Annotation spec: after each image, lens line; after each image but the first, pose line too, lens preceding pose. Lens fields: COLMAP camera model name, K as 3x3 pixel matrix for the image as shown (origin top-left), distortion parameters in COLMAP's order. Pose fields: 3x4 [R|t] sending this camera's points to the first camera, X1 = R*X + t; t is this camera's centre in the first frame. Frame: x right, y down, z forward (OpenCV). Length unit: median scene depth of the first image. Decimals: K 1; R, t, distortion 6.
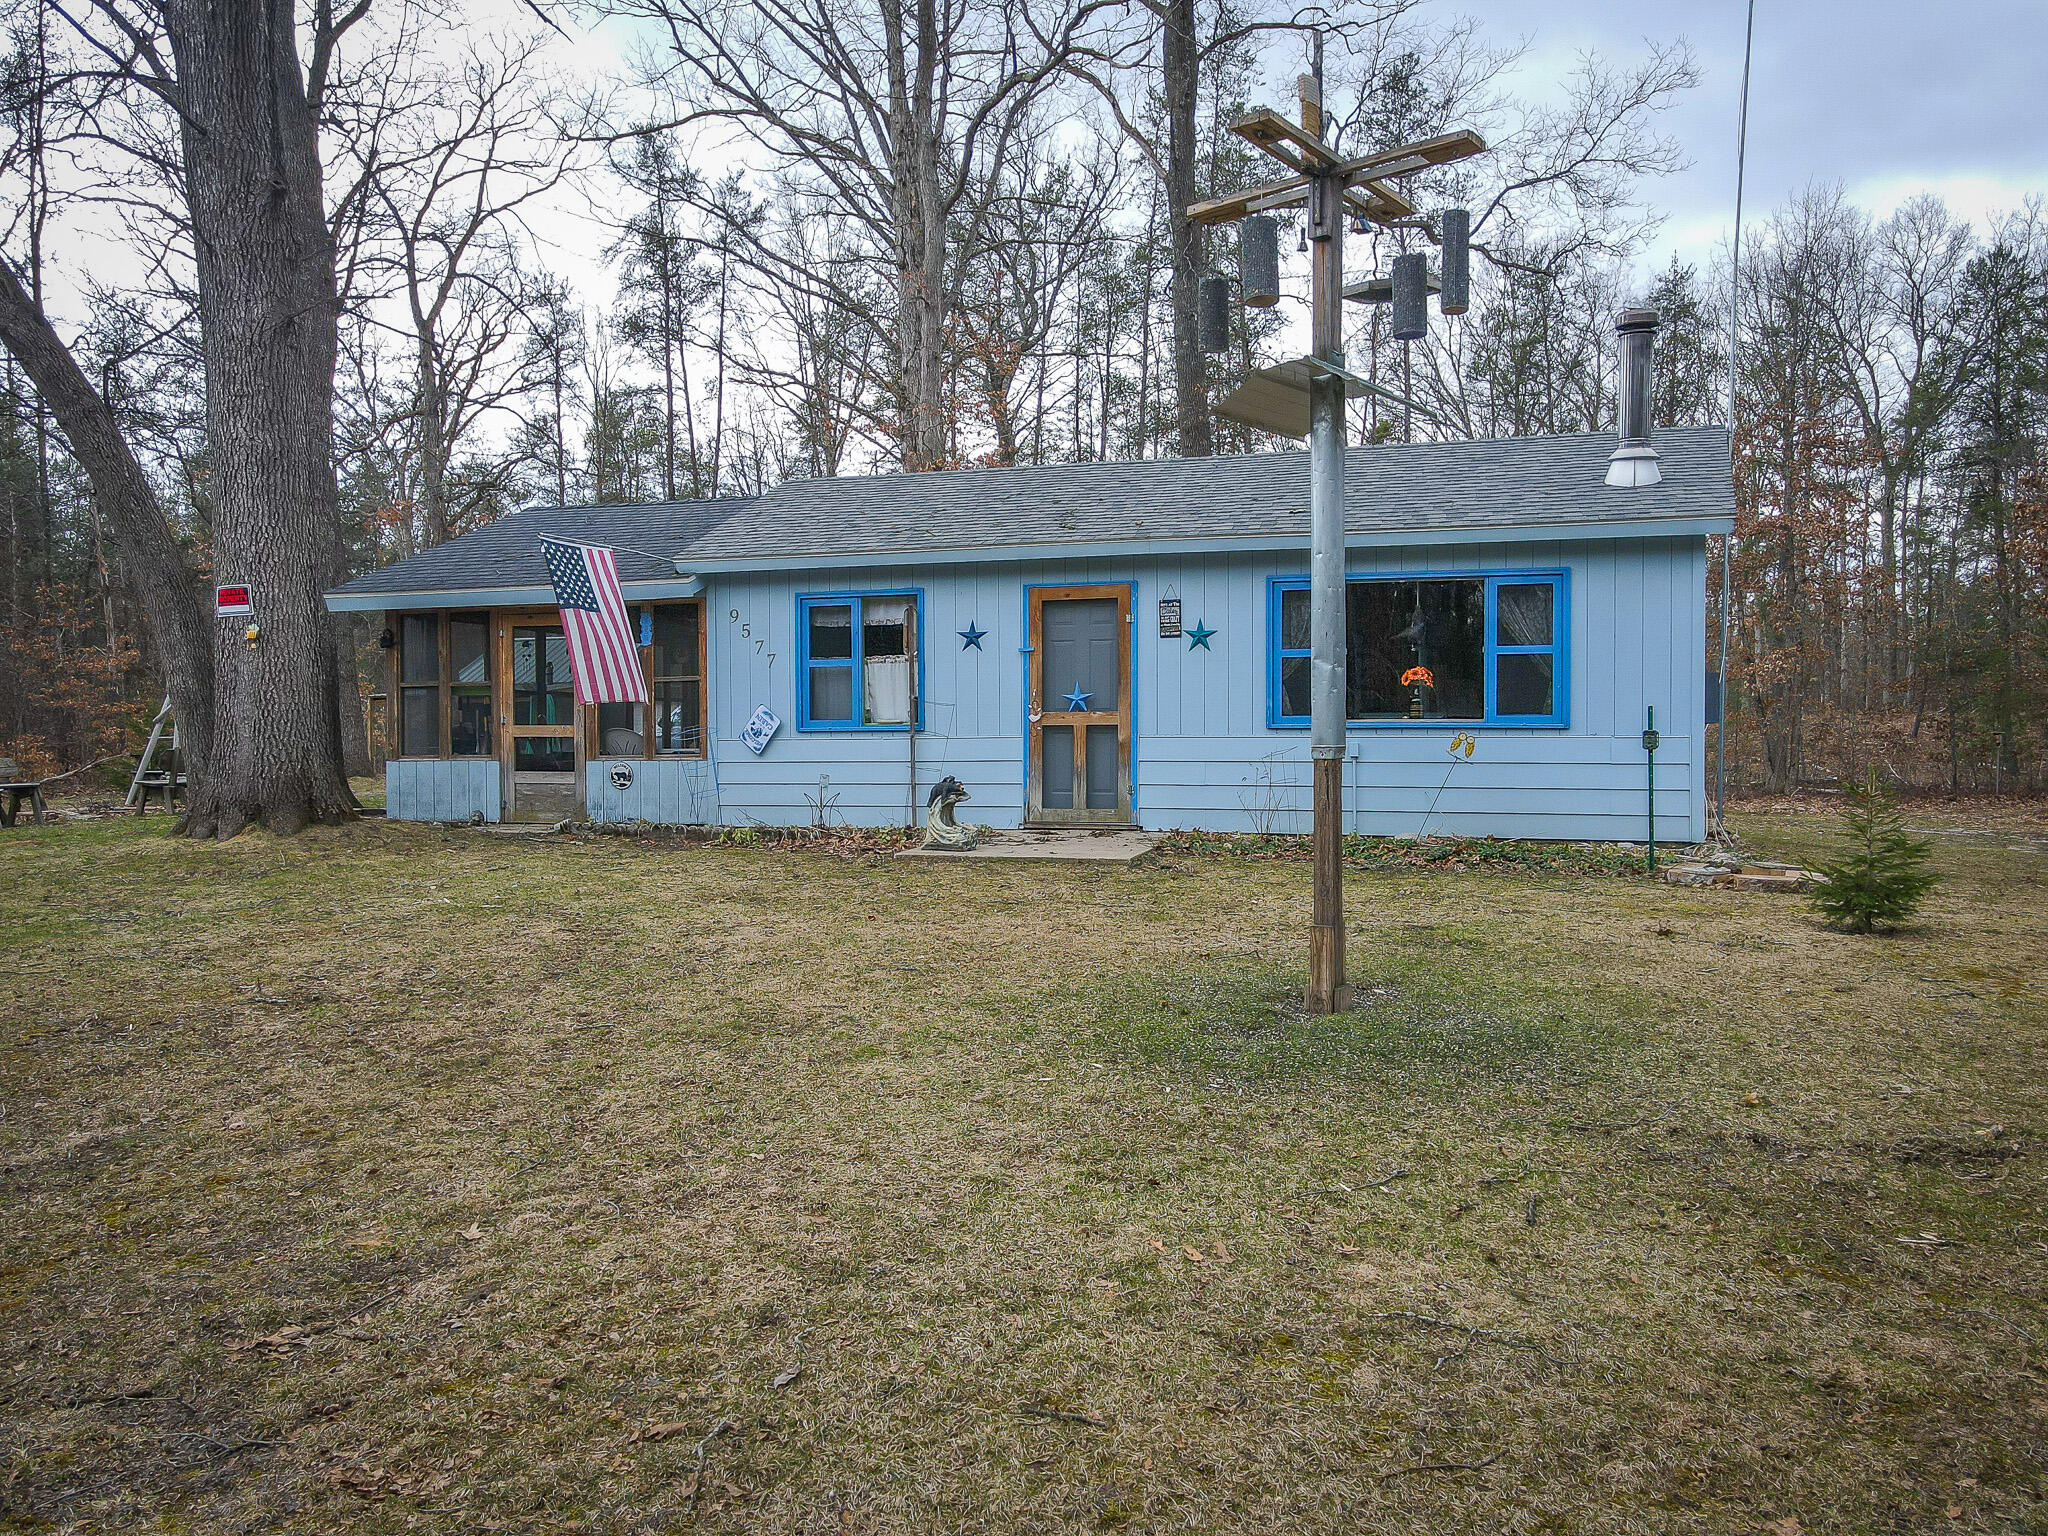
lens RADIAL K [[1488.1, 0, 1024.0], [0, 1488.1, 768.0], [0, 0, 1]] dist [0.003594, 0.022655]
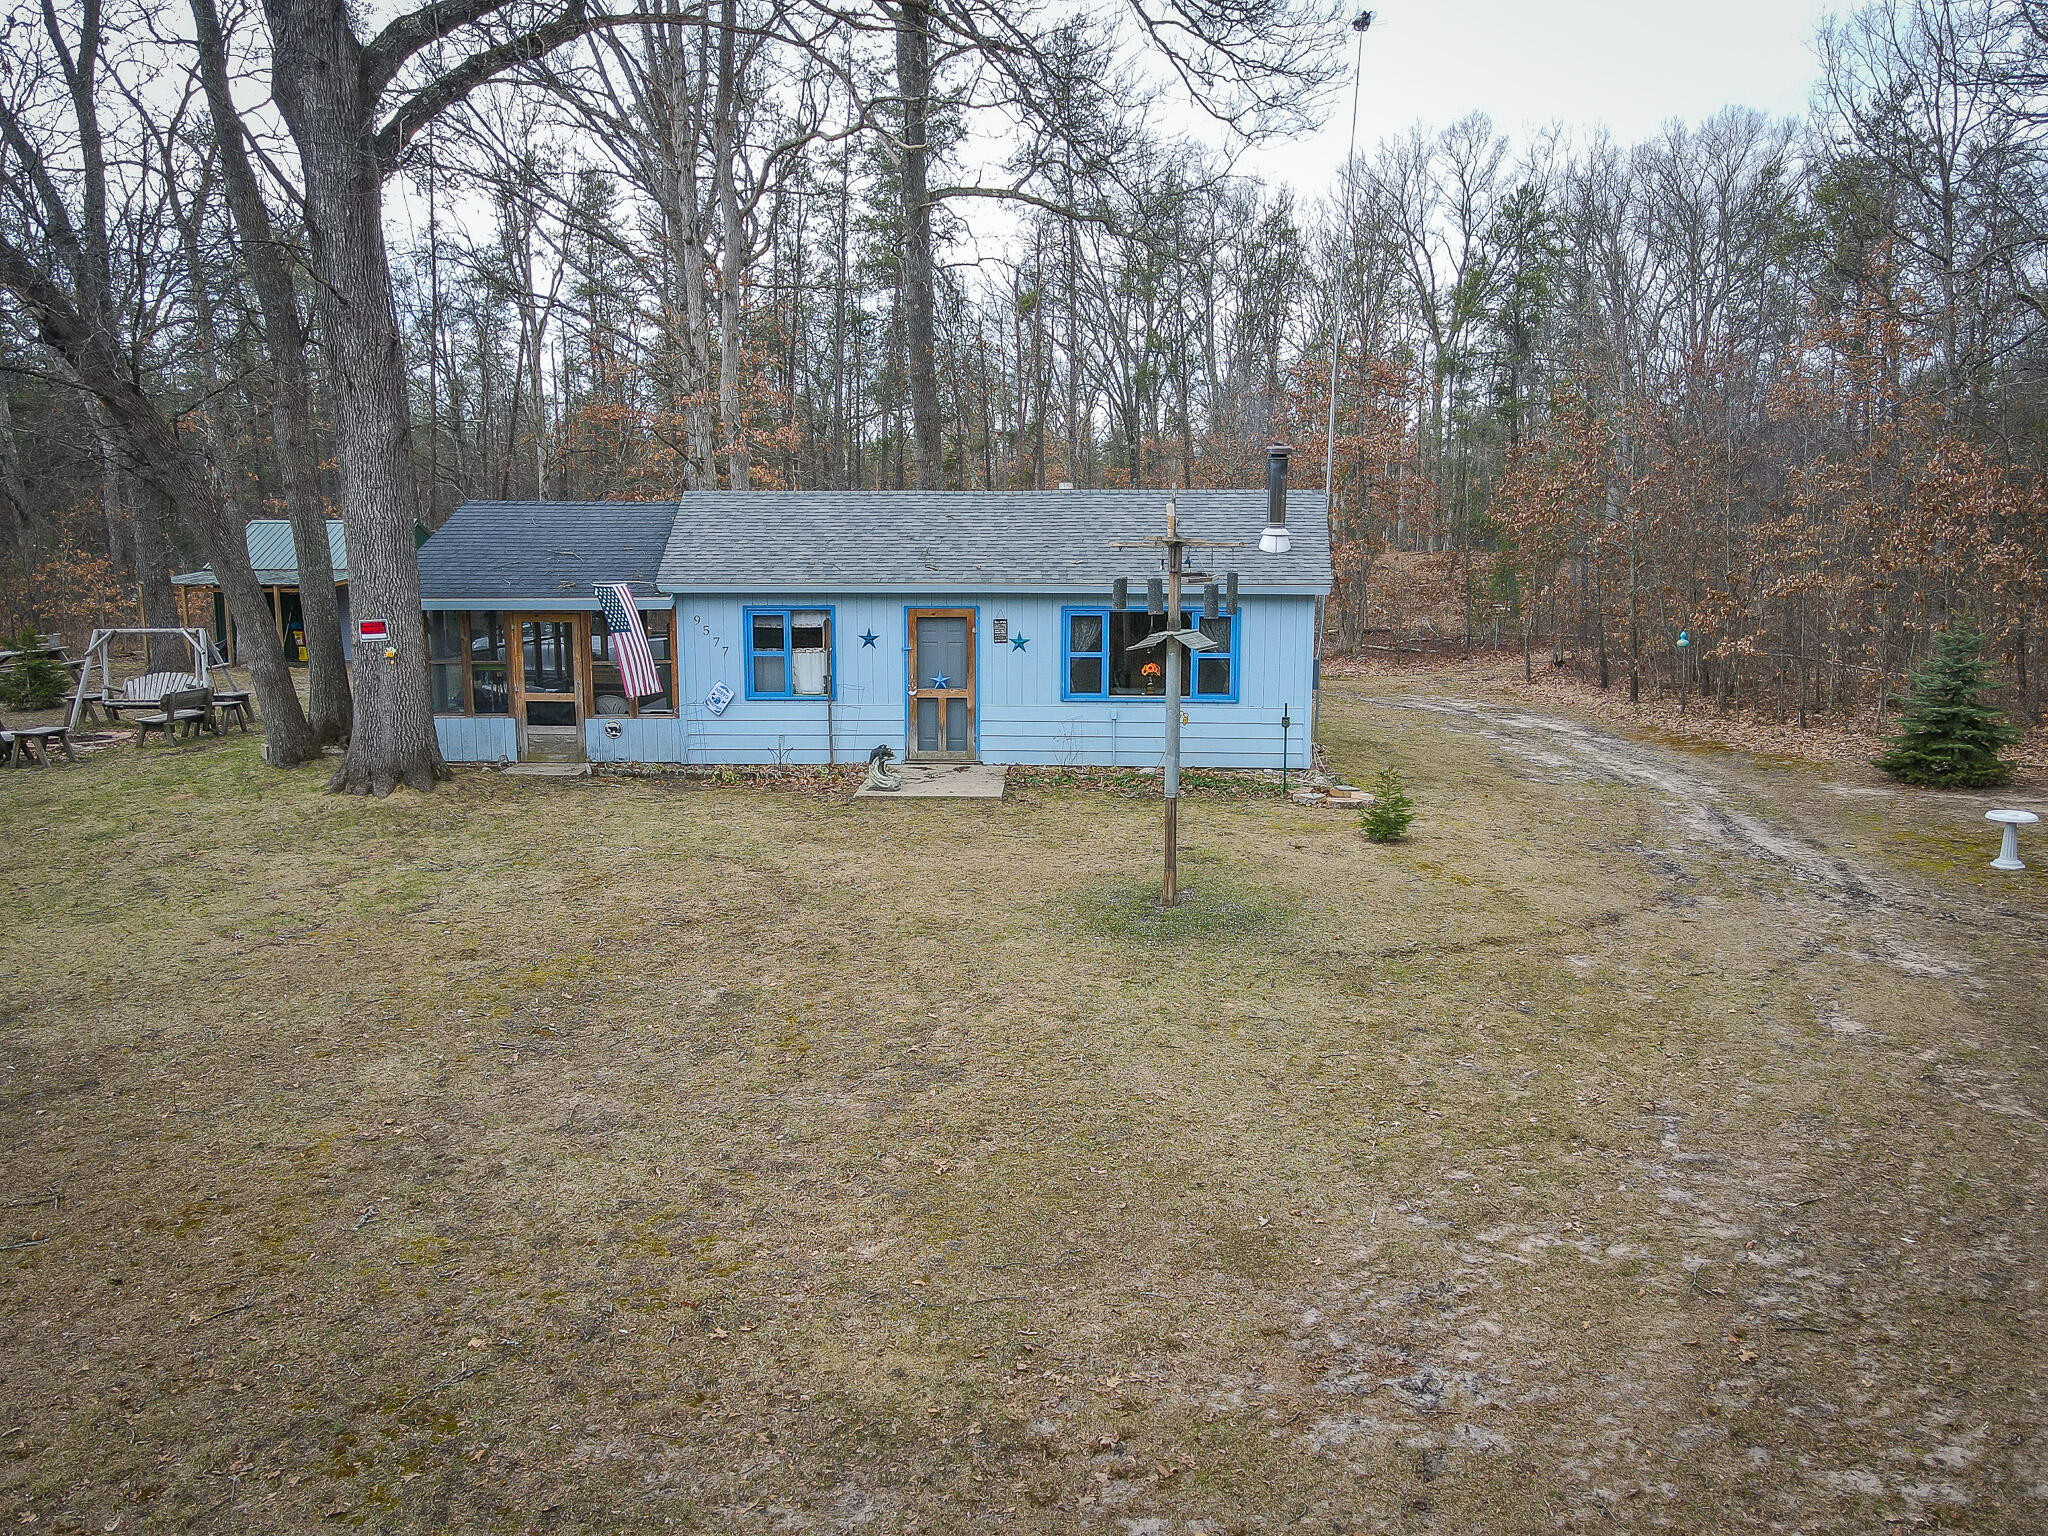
lens RADIAL K [[1488.1, 0, 1024.0], [0, 1488.1, 768.0], [0, 0, 1]] dist [0.003594, 0.022655]
pose [[0.967406, -0.033618, 0.250989, -0.278073], [-0.000837, 0.990719, 0.135924, -0.170523], [-0.253229, -0.131703, 0.958399, -0.535074]]
